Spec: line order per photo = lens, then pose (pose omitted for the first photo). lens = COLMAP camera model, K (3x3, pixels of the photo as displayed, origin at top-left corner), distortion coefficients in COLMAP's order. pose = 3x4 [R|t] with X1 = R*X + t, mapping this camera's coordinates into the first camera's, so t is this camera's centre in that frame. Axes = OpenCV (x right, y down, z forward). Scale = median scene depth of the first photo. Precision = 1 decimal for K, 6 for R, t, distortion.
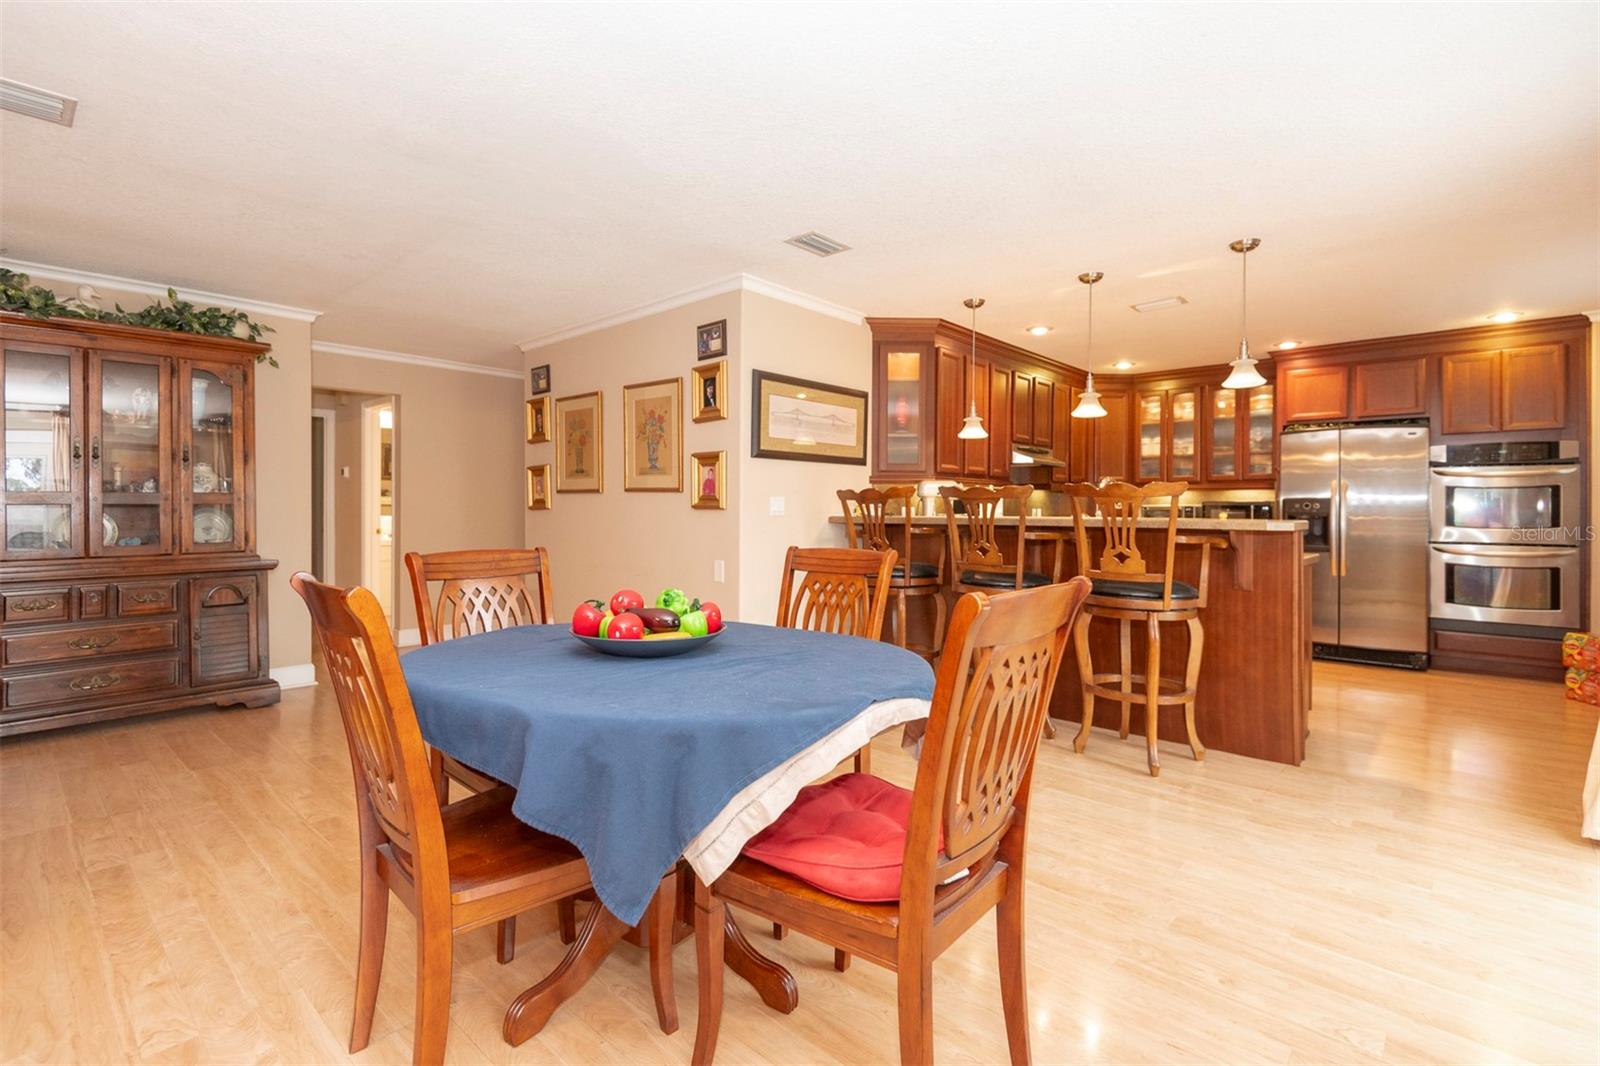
lens RADIAL K [[764.7, 0, 787.8], [0, 764.7, 503.7], [0, 0, 1]] dist [0.014130, -0.005127]
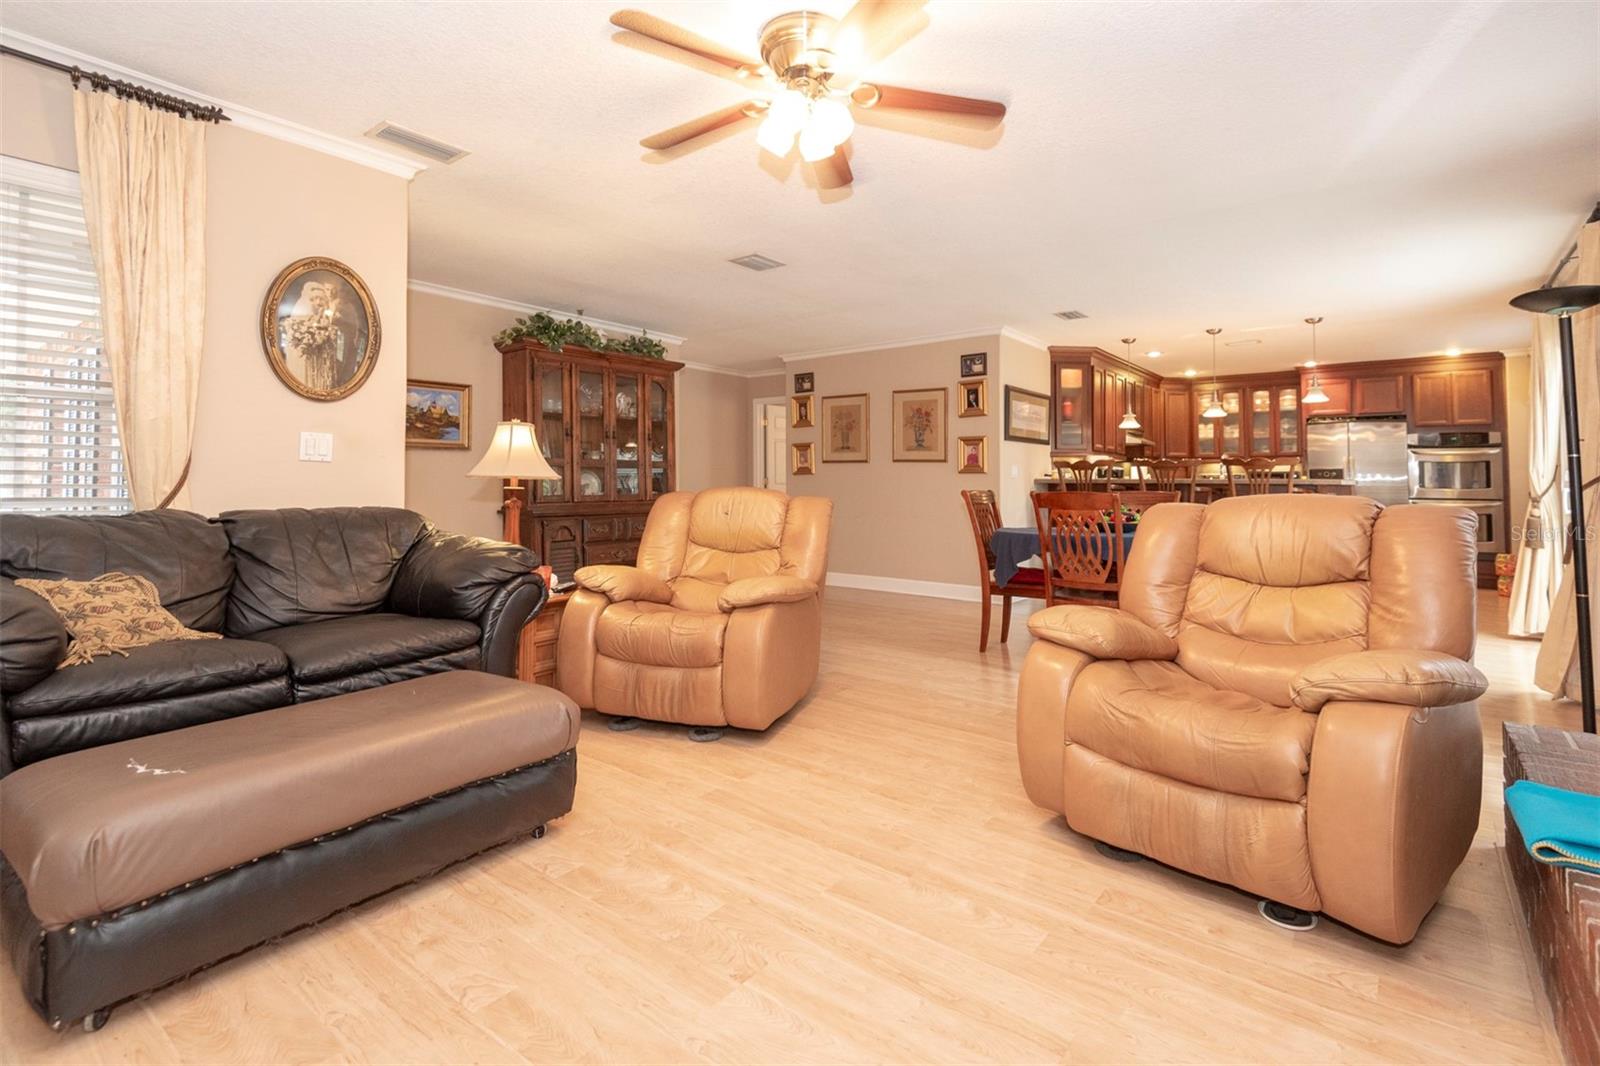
lens RADIAL K [[764.7, 0, 807.3], [0, 764.7, 446.2], [0, 0, 1]] dist [0.014130, -0.005127]
pose [[0.998060, 0.006023, 0.061968, -0.451611], [-0.003467, 0.999142, -0.041271, 0.014684], [-0.062163, 0.040976, 0.997224, -0.447136]]
